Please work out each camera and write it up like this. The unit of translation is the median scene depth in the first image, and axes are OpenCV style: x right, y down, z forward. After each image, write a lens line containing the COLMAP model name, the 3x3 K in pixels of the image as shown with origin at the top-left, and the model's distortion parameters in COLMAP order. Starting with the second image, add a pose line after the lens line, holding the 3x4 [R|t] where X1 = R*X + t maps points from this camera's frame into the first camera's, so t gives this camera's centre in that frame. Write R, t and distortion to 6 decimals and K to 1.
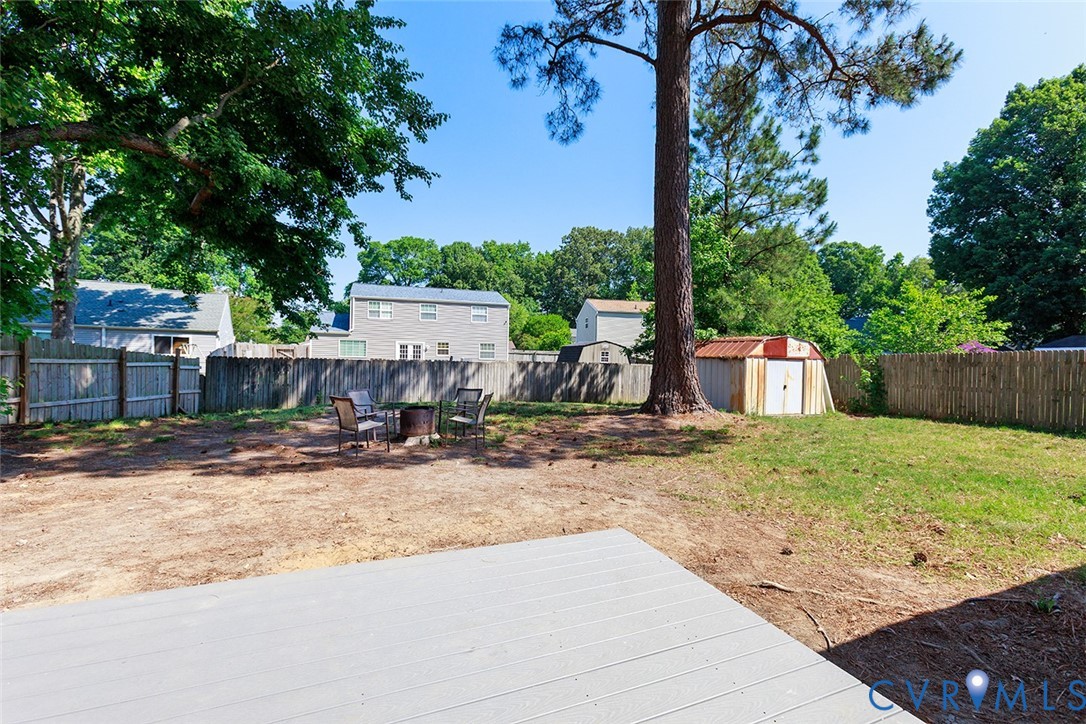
lens RADIAL K [[488.0, 0, 543.0], [0, 488.0, 362.0], [0, 0, 1]] dist [0.002470, 0.000917]
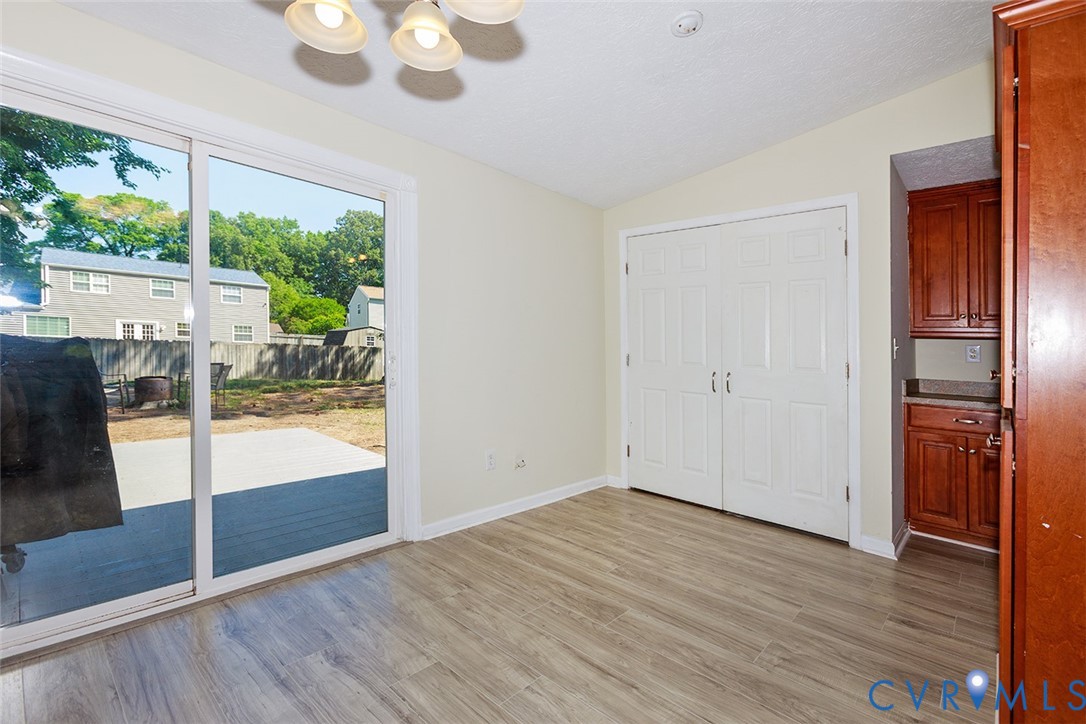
lens RADIAL K [[491.9, 0, 546.8], [0, 491.9, 370.4], [0, 0, 1]] dist [0.052615, 0.000041]
pose [[0.915446, -0.011010, 0.402290, 0.034036], [-0.005487, 0.999191, 0.039831, 0.007336], [-0.402403, -0.038671, 0.914646, -0.140405]]
